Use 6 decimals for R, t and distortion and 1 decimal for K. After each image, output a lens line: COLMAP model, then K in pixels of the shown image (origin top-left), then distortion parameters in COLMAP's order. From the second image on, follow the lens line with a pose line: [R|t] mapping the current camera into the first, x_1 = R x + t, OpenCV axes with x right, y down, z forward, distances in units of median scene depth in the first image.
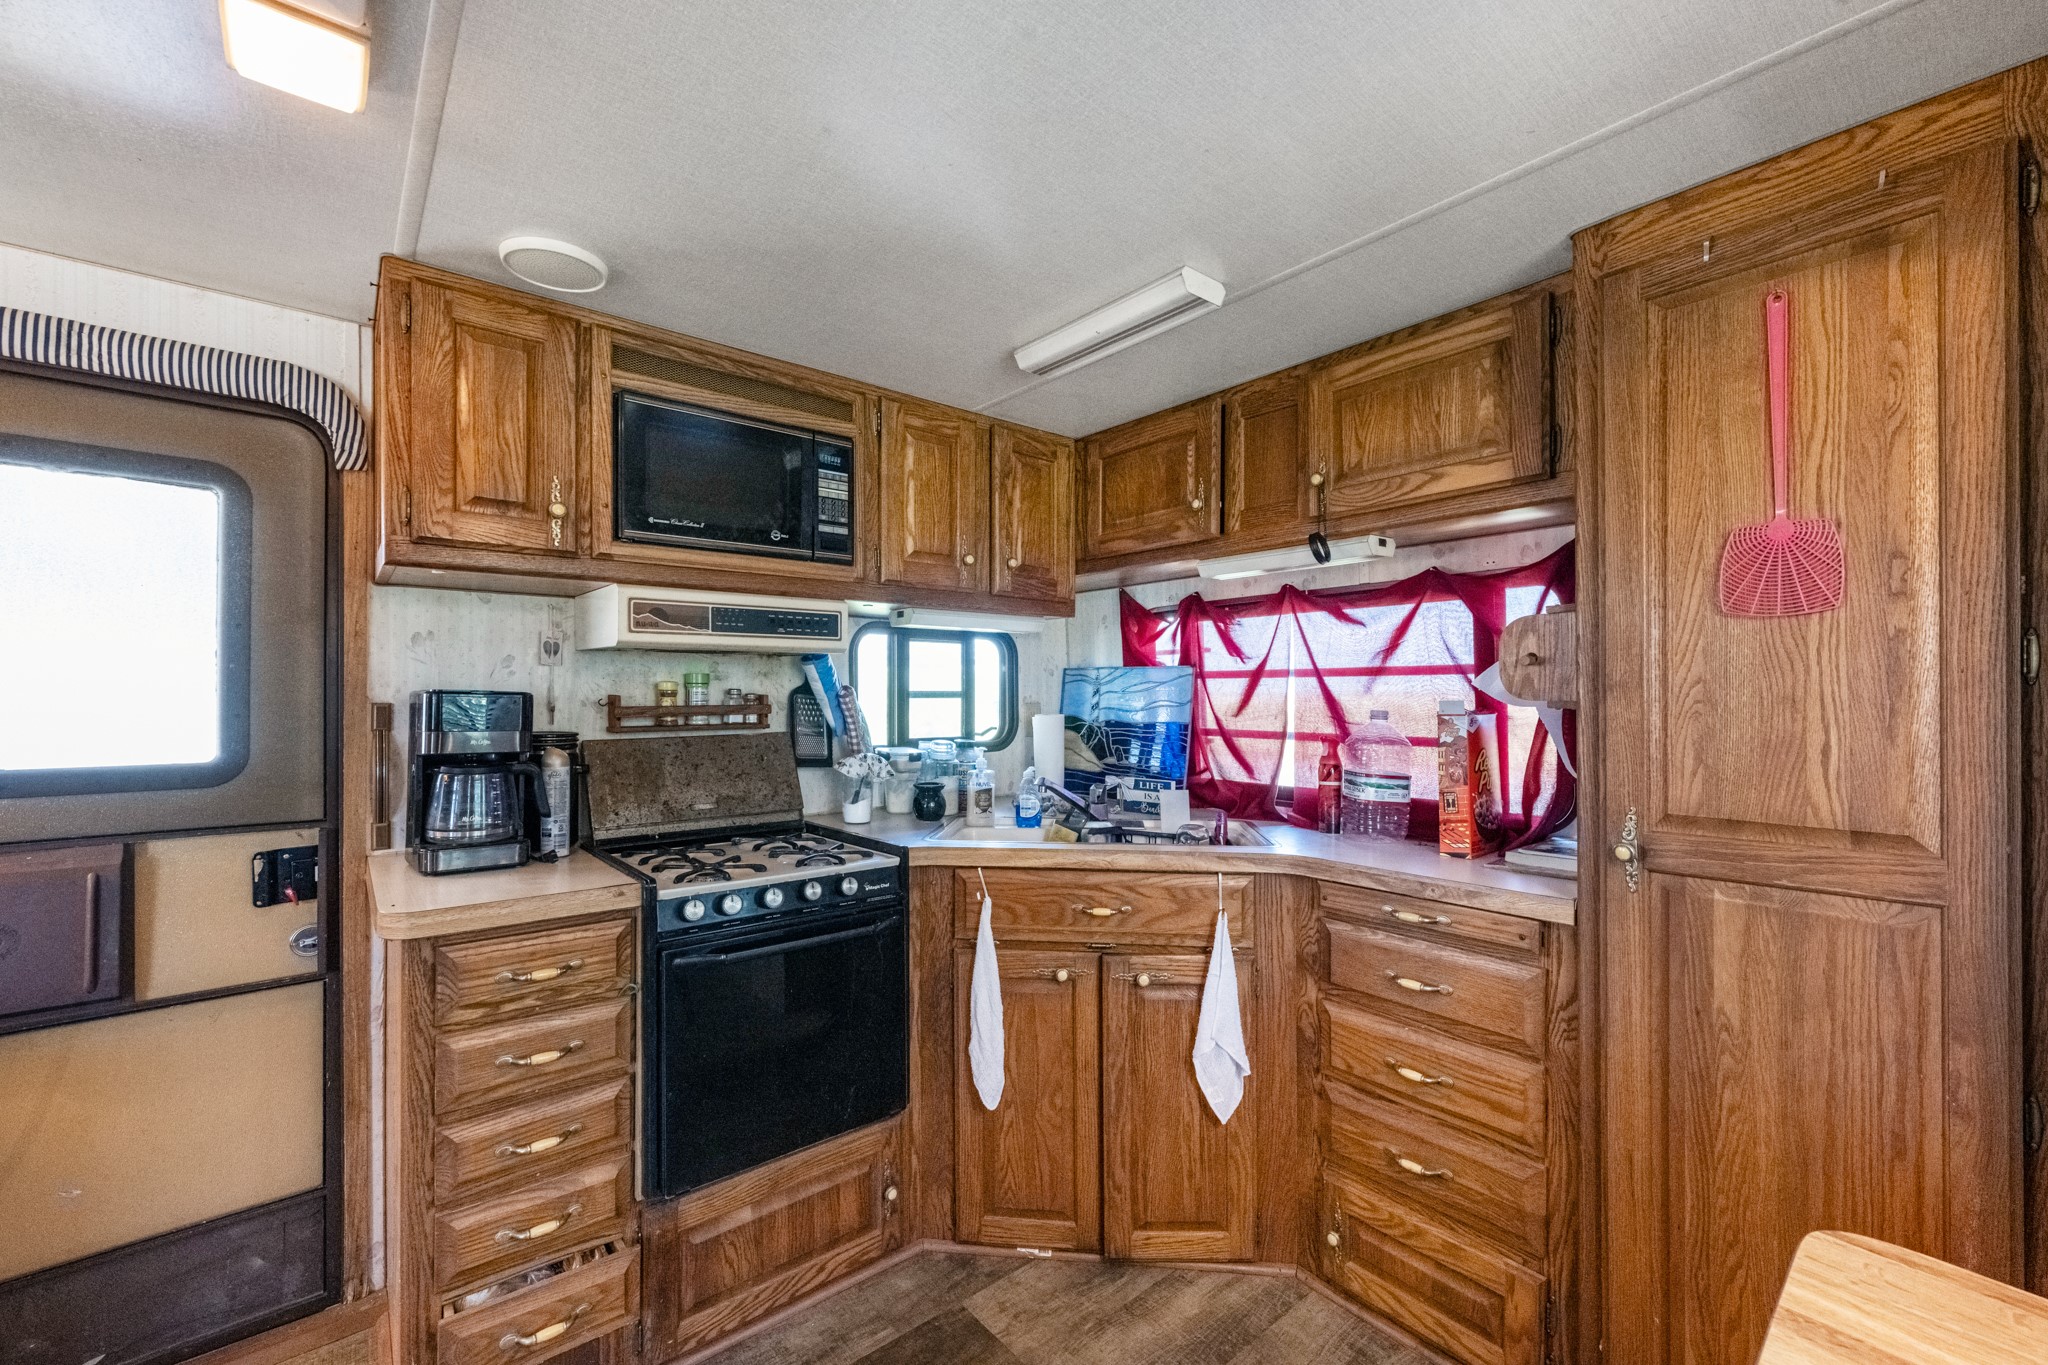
lens RADIAL K [[826.4, 0, 1025.9], [0, 826.4, 692.4], [0, 0, 1]] dist [-0.001785, 0.000157]
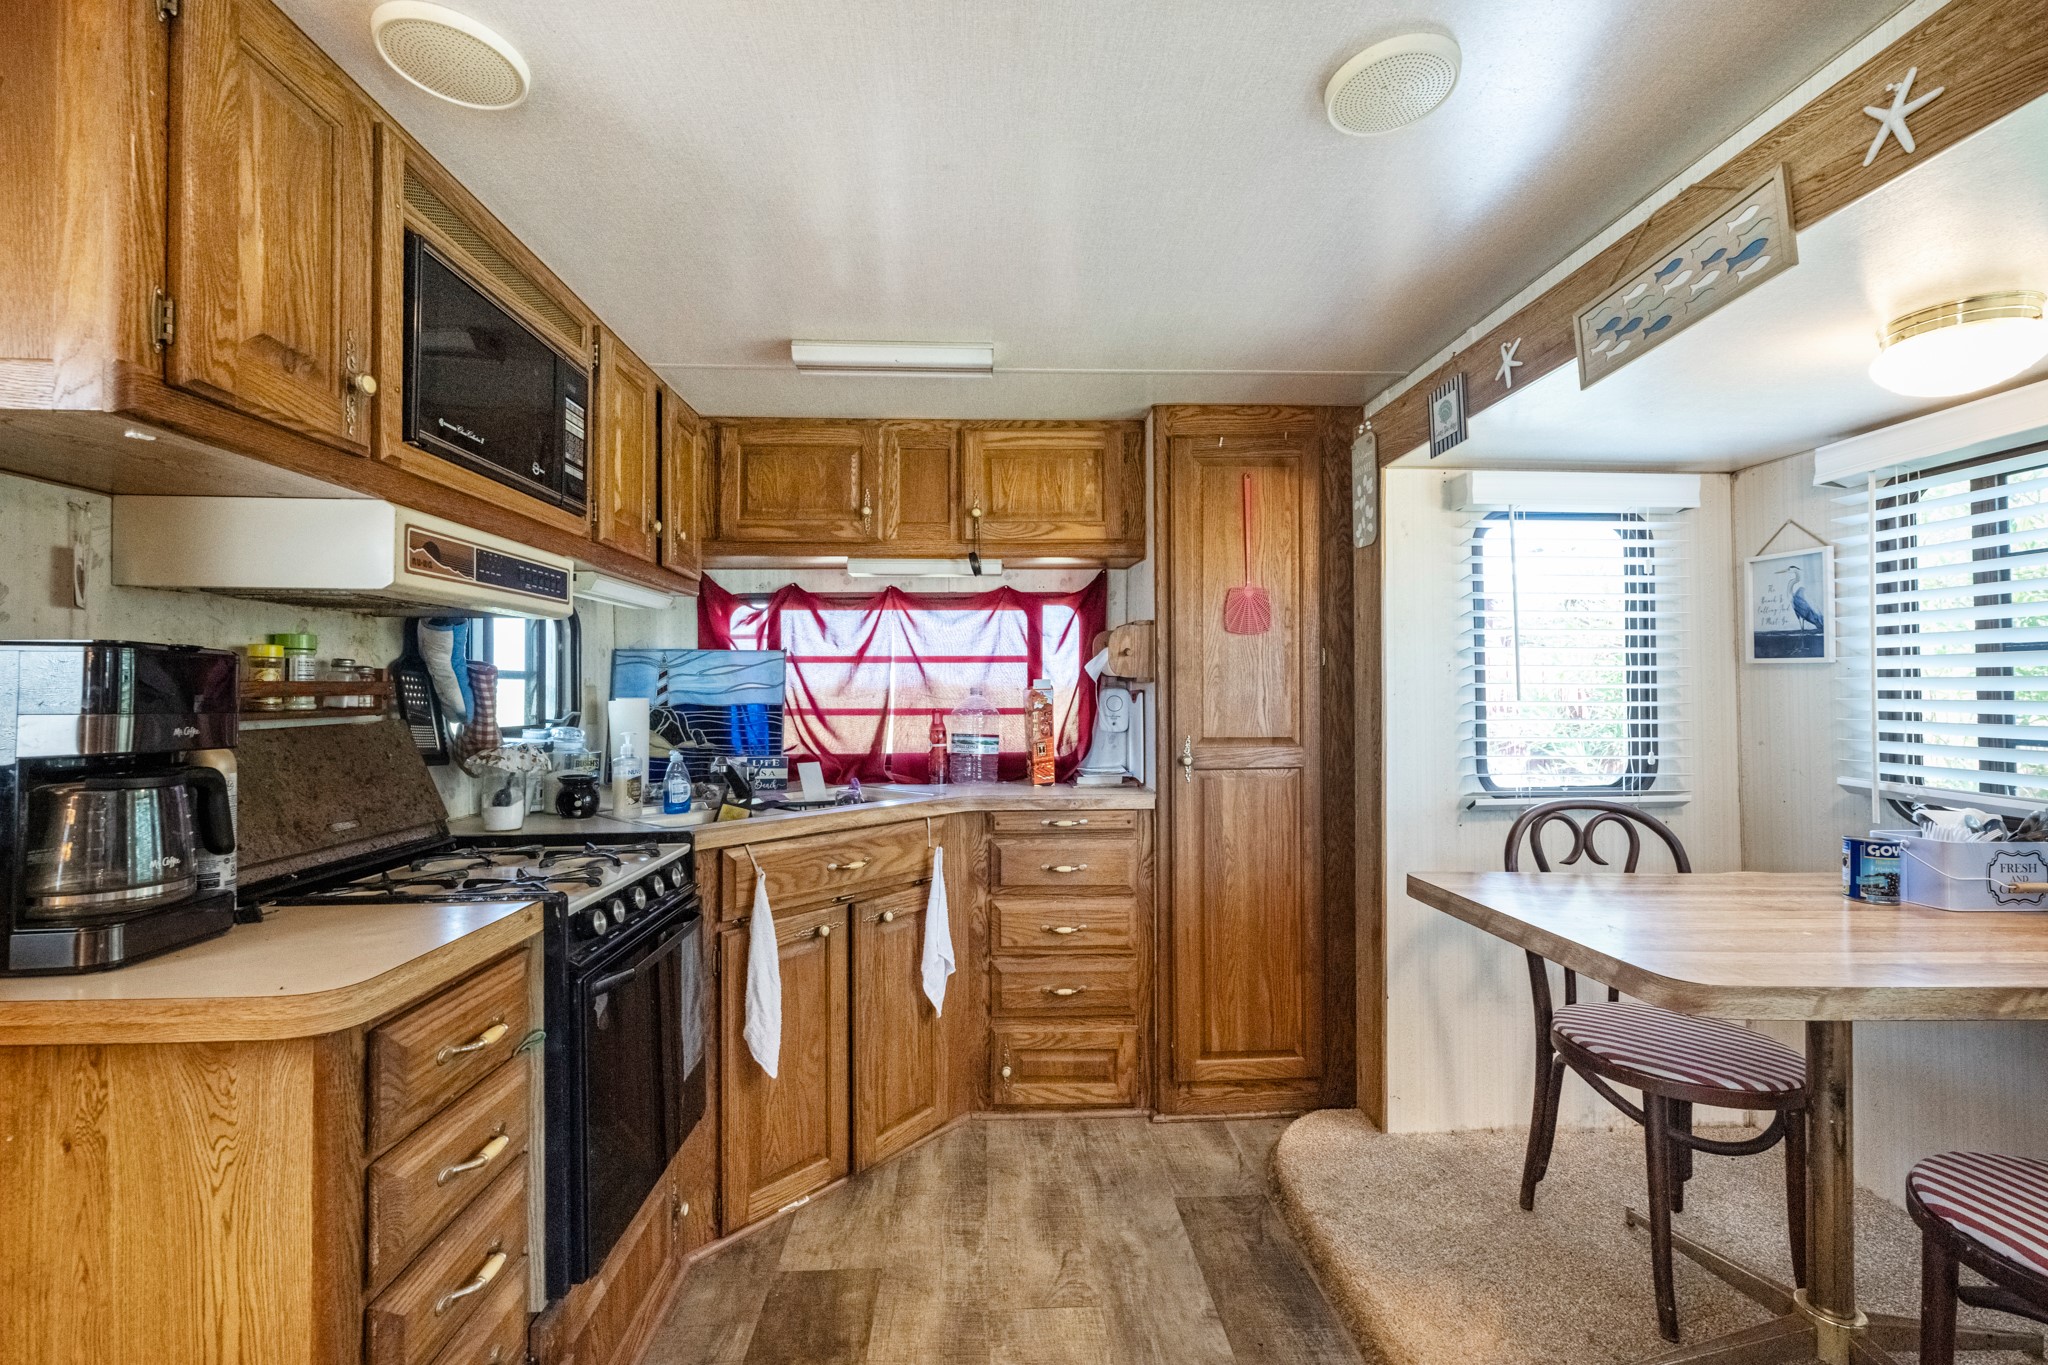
lens RADIAL K [[826.4, 0, 1017.9], [0, 826.4, 682.1], [0, 0, 1]] dist [-0.001785, 0.000157]
pose [[0.610136, 0.005467, 0.792278, -0.663788], [0.001337, 0.999968, -0.007929, 0.025656], [-0.792296, 0.005897, 0.610109, 0.138454]]
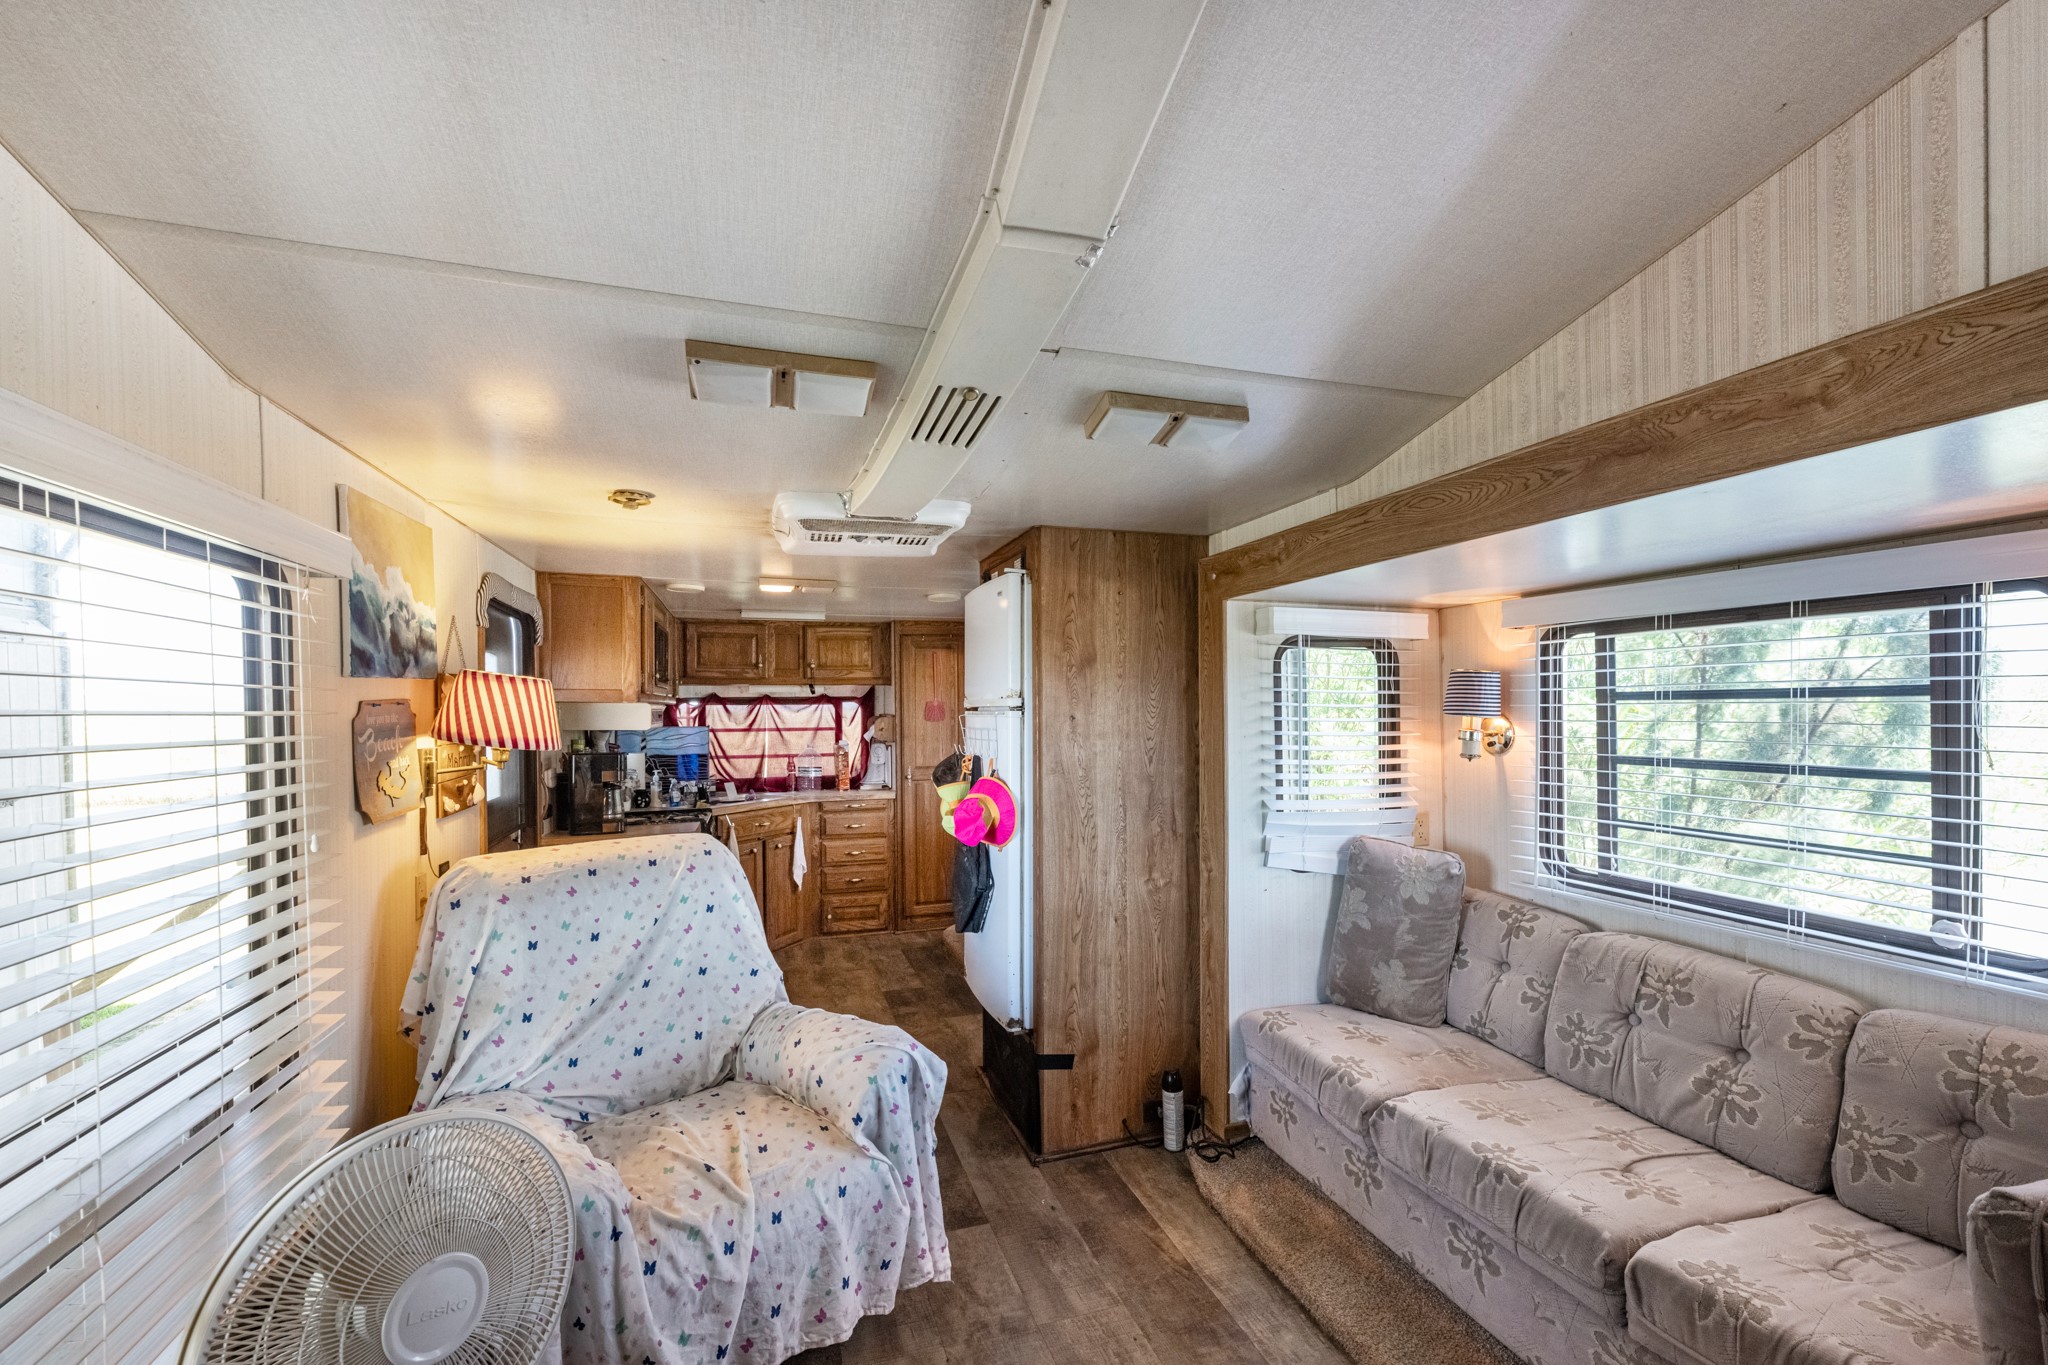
lens RADIAL K [[826.4, 0, 1030.5], [0, 826.4, 716.2], [0, 0, 1]] dist [-0.001785, 0.000157]
pose [[0.370572, -0.013120, 0.928711, -2.073915], [0.004827, 0.999914, 0.012200, -0.113387], [-0.928791, -0.000038, 0.370604, -0.789193]]
